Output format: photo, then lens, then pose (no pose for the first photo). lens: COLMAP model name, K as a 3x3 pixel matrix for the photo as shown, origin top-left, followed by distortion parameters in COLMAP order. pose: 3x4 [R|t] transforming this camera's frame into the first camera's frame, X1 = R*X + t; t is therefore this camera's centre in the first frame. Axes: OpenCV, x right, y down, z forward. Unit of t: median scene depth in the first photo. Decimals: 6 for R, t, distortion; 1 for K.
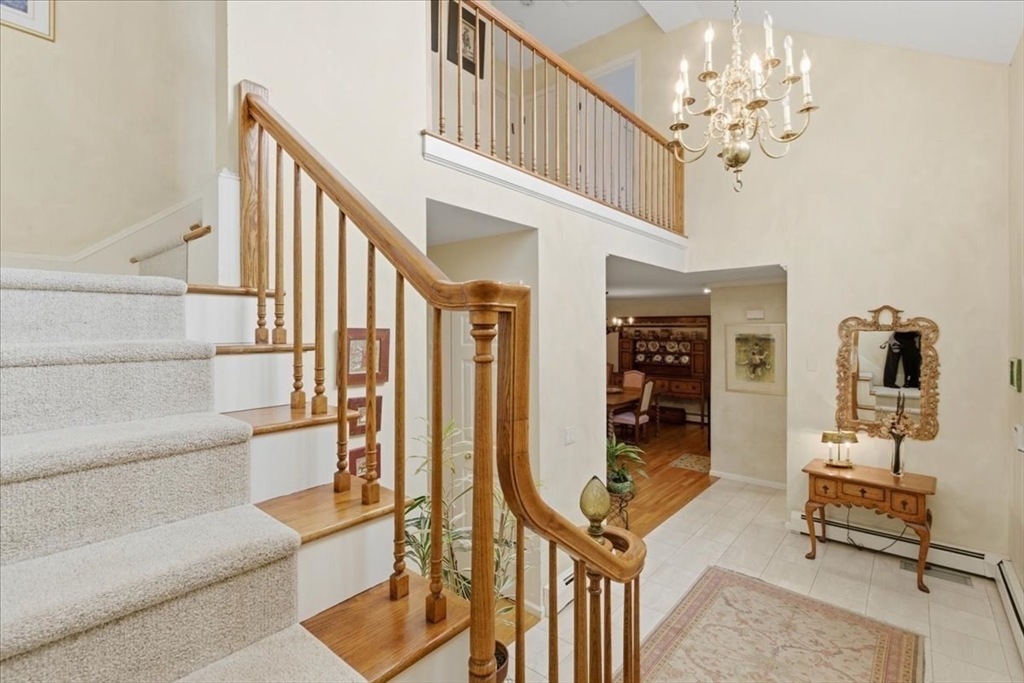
lens RADIAL K [[475.5, 0, 512.0], [0, 475.5, 341.5], [0, 0, 1]] dist [0.001525, 0.000301]
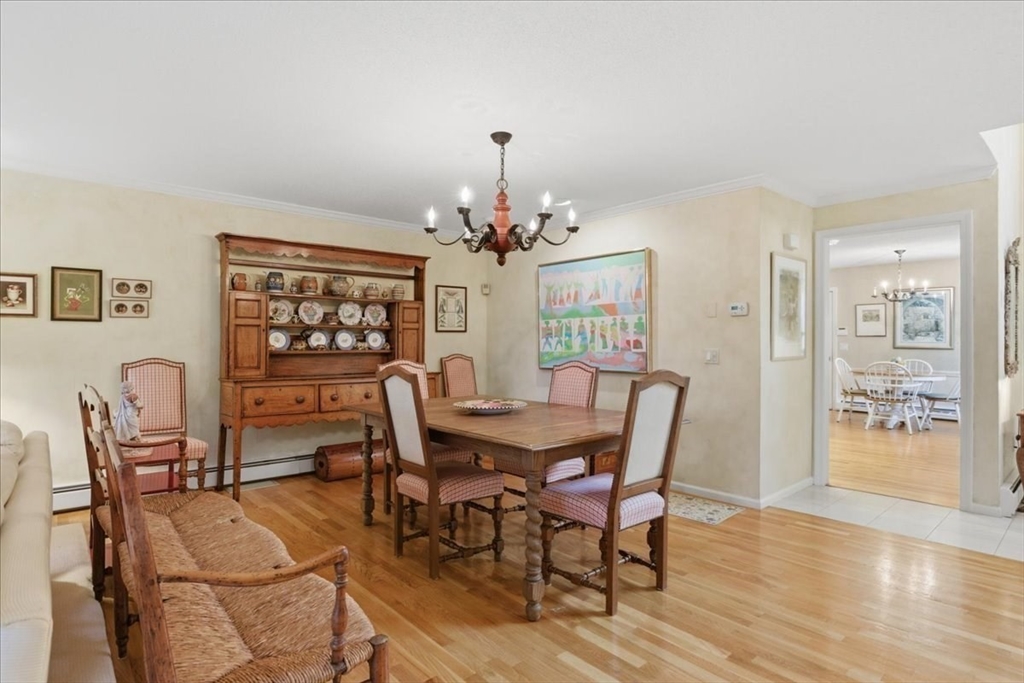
lens RADIAL K [[531.3, 0, 512.0], [0, 531.3, 341.5], [0, 0, 1]] dist [0.002118, 0.000350]
pose [[0.148007, 0.003317, 0.988981, -0.168625], [0.027965, 0.999580, -0.007538, 0.046519], [-0.988591, 0.028772, 0.147853, 0.757795]]
